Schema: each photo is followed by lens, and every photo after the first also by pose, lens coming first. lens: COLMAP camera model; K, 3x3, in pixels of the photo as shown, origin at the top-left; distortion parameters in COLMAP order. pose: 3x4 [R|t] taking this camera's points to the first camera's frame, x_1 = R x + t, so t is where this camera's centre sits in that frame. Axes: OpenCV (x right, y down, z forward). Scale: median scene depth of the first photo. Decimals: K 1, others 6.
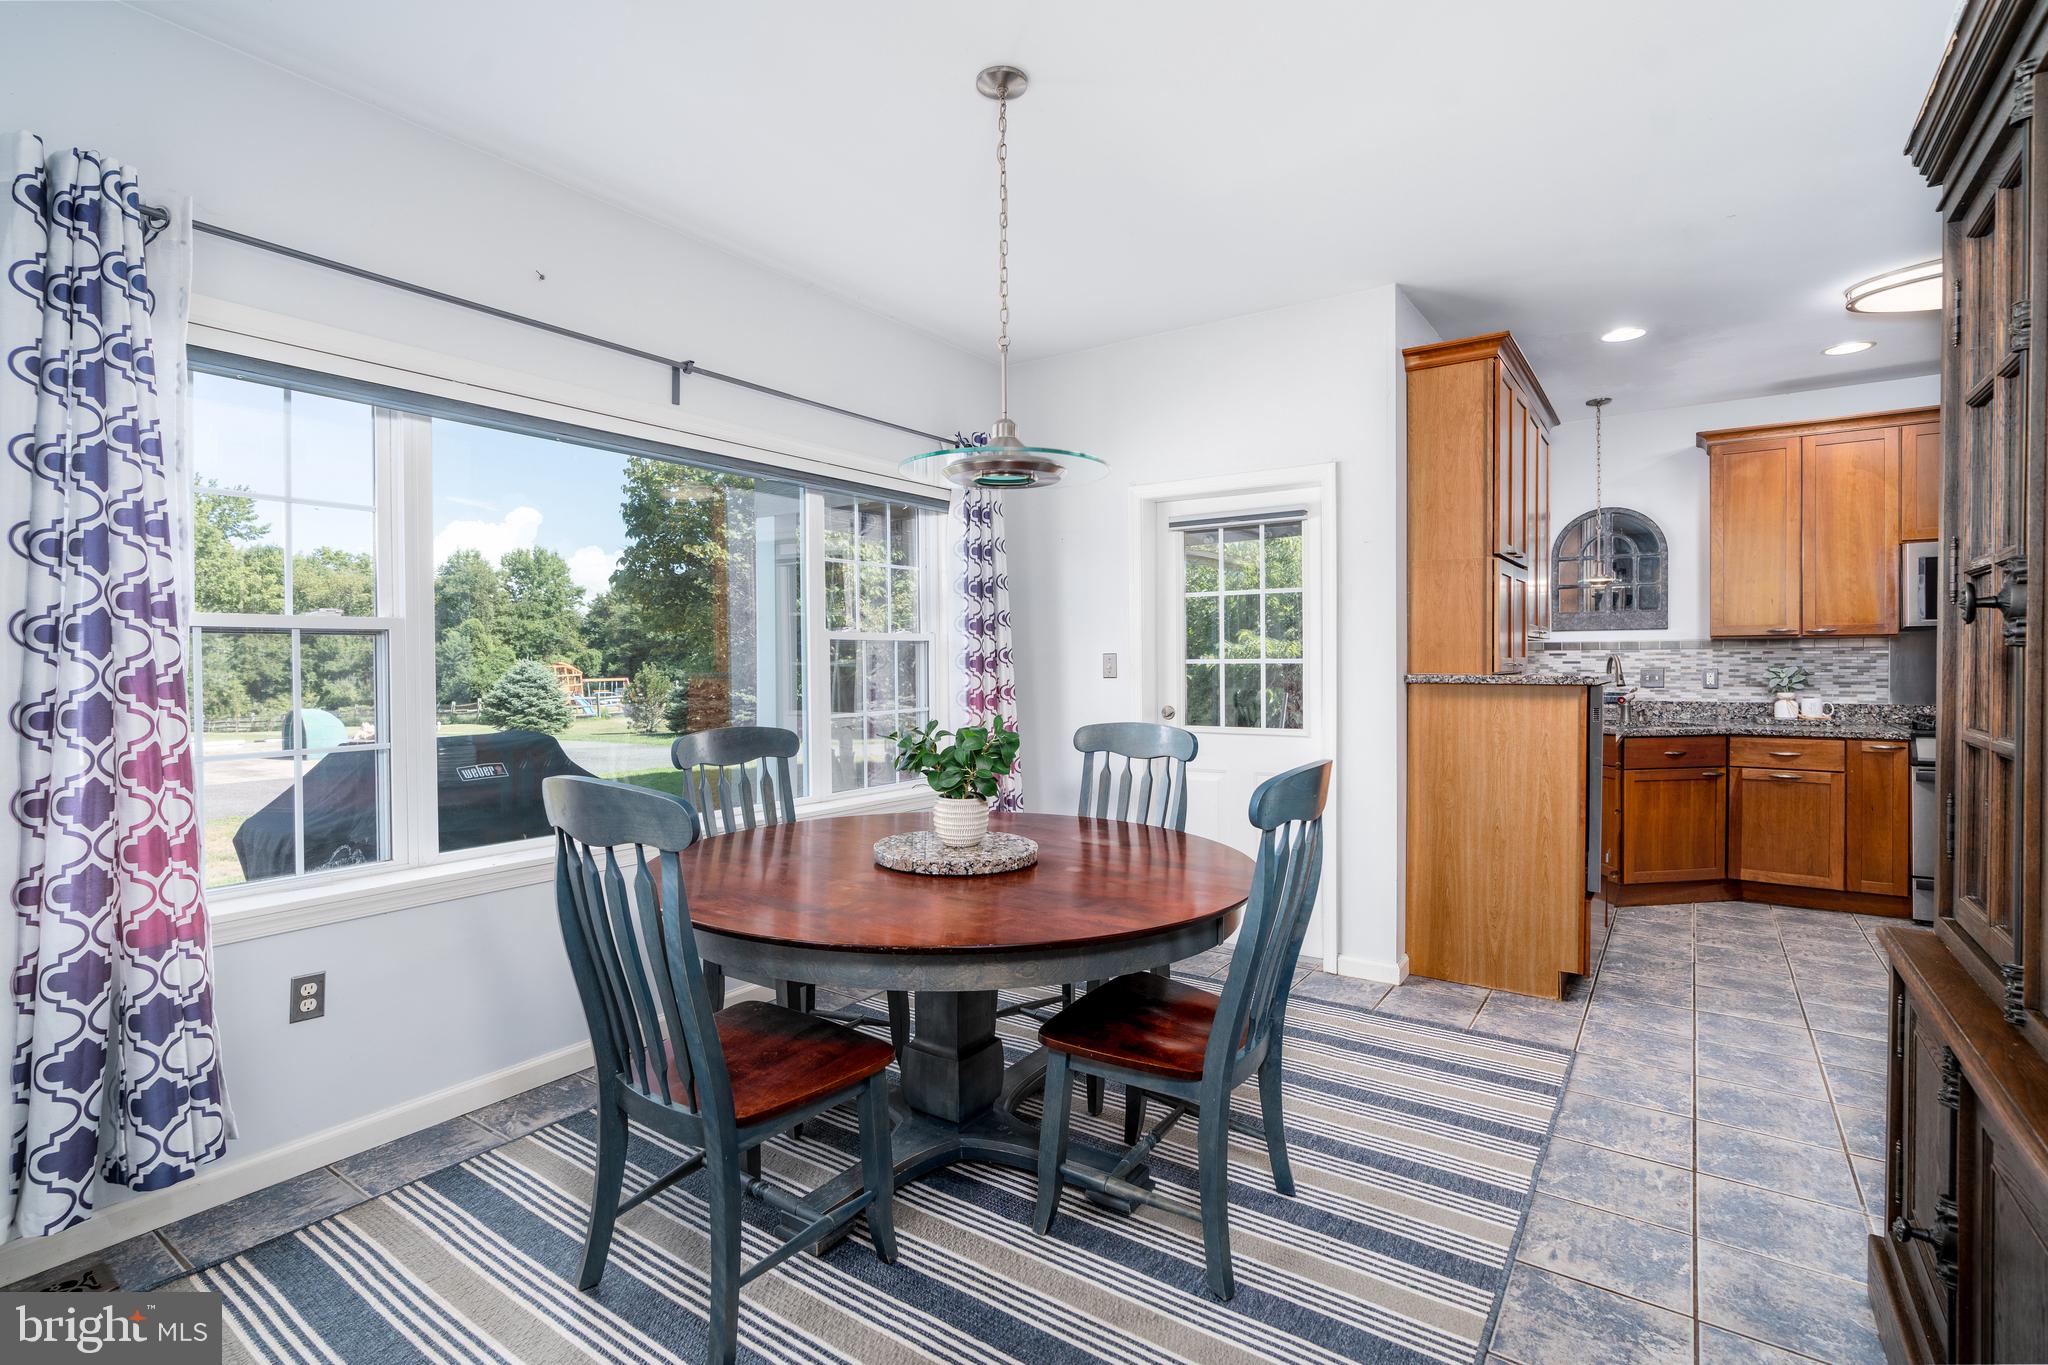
lens RADIAL K [[927.1, 0, 998.5], [0, 927.1, 672.3], [0, 0, 1]] dist [-0.007613, 0.000276]
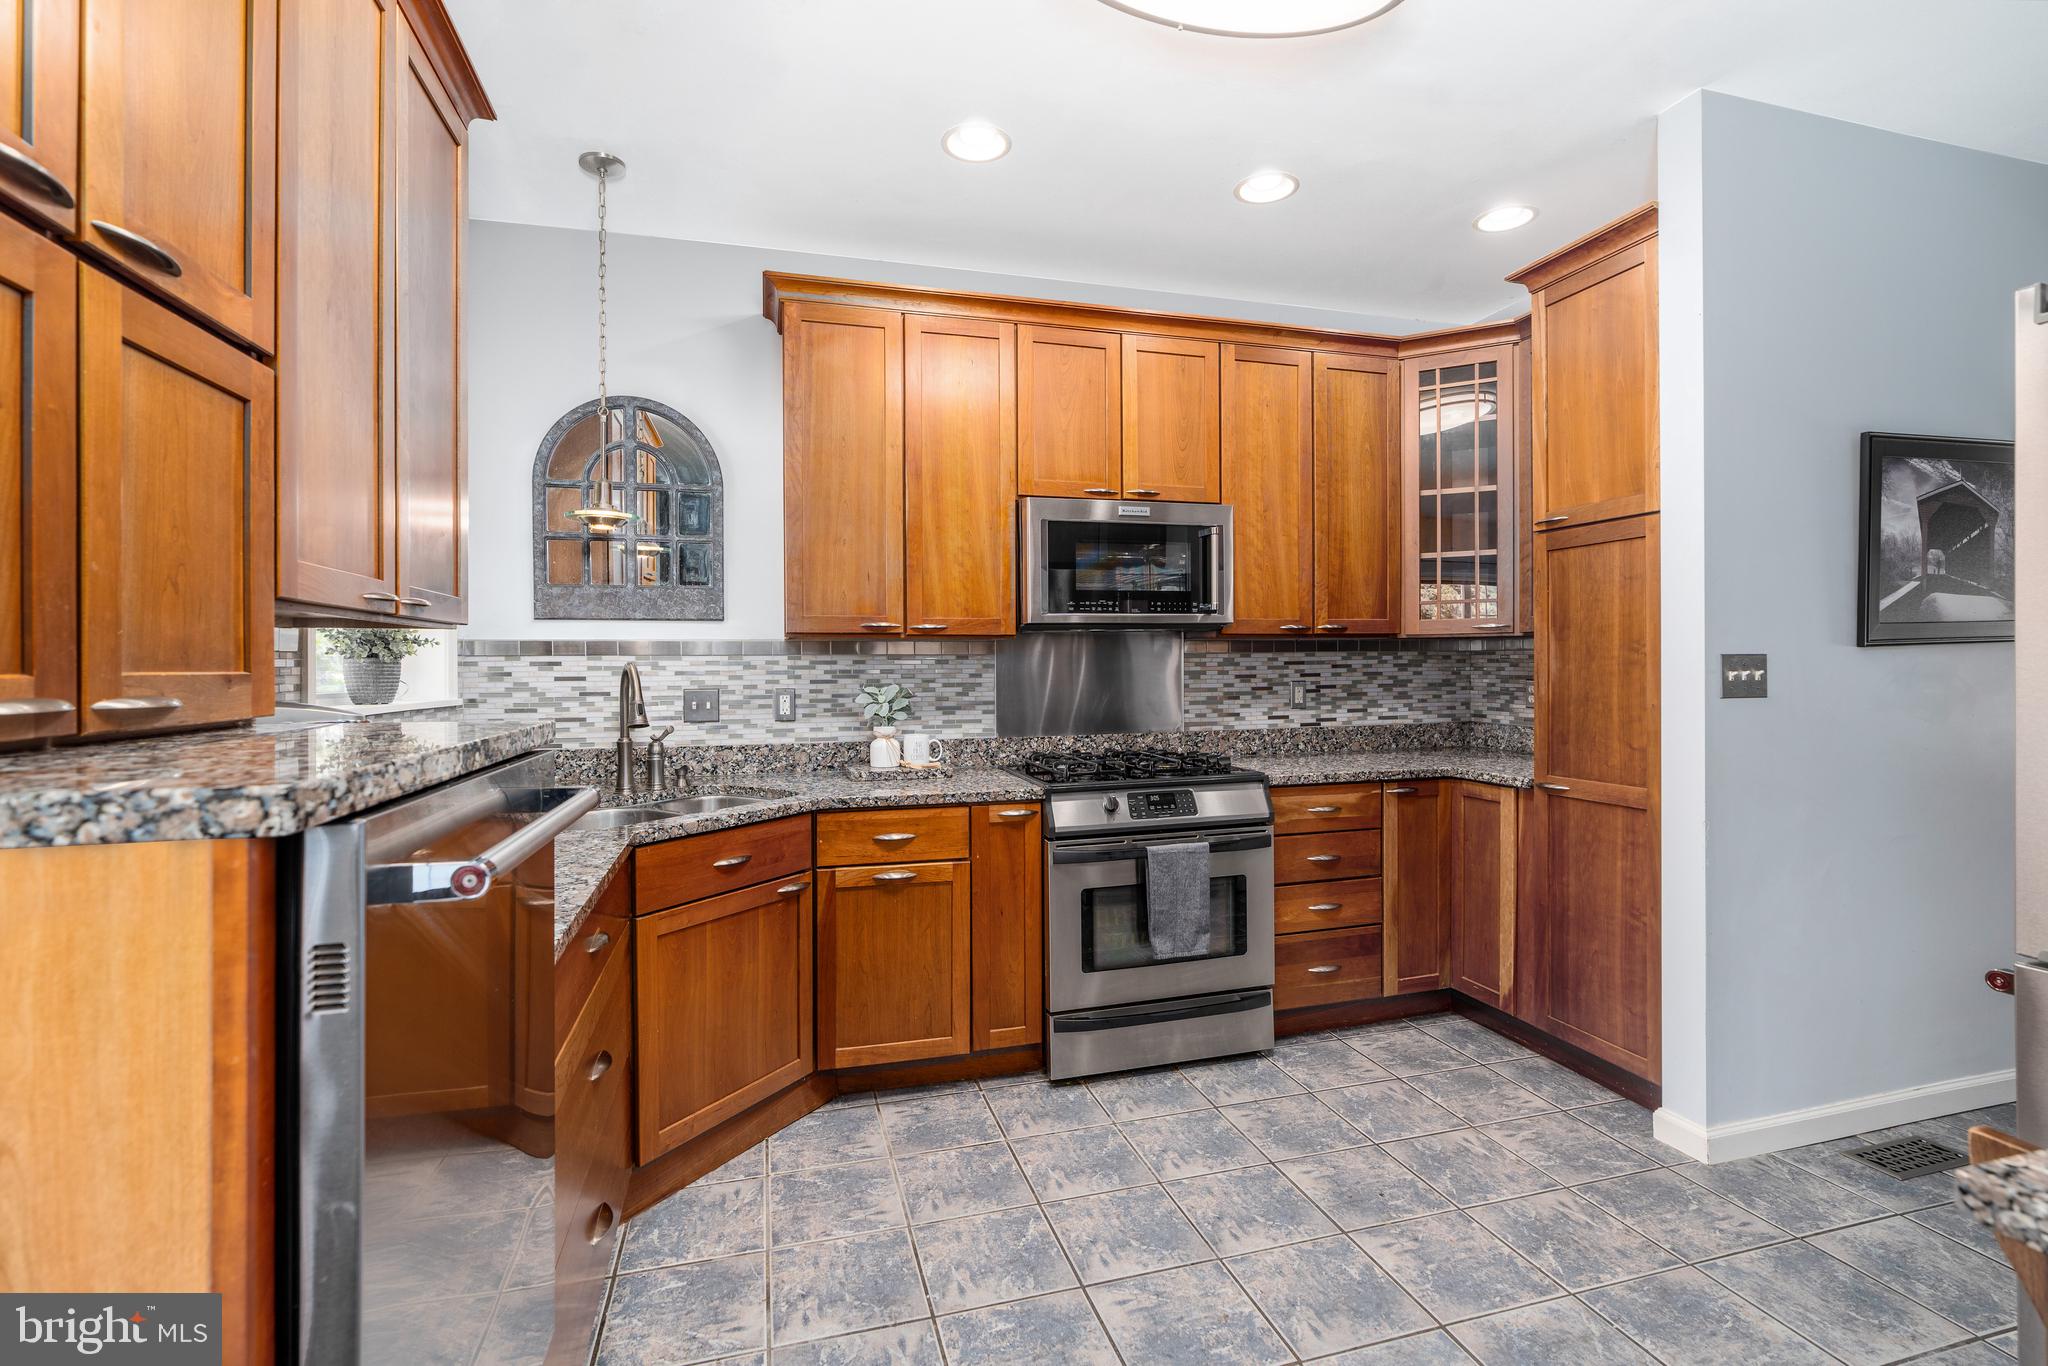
lens RADIAL K [[927.1, 0, 998.5], [0, 927.1, 672.8], [0, 0, 1]] dist [-0.007613, 0.000276]
pose [[0.625794, -0.003704, 0.779980, 0.417520], [0.009037, 0.999956, -0.002502, -0.012098], [-0.779936, 0.008615, 0.625800, 0.553120]]
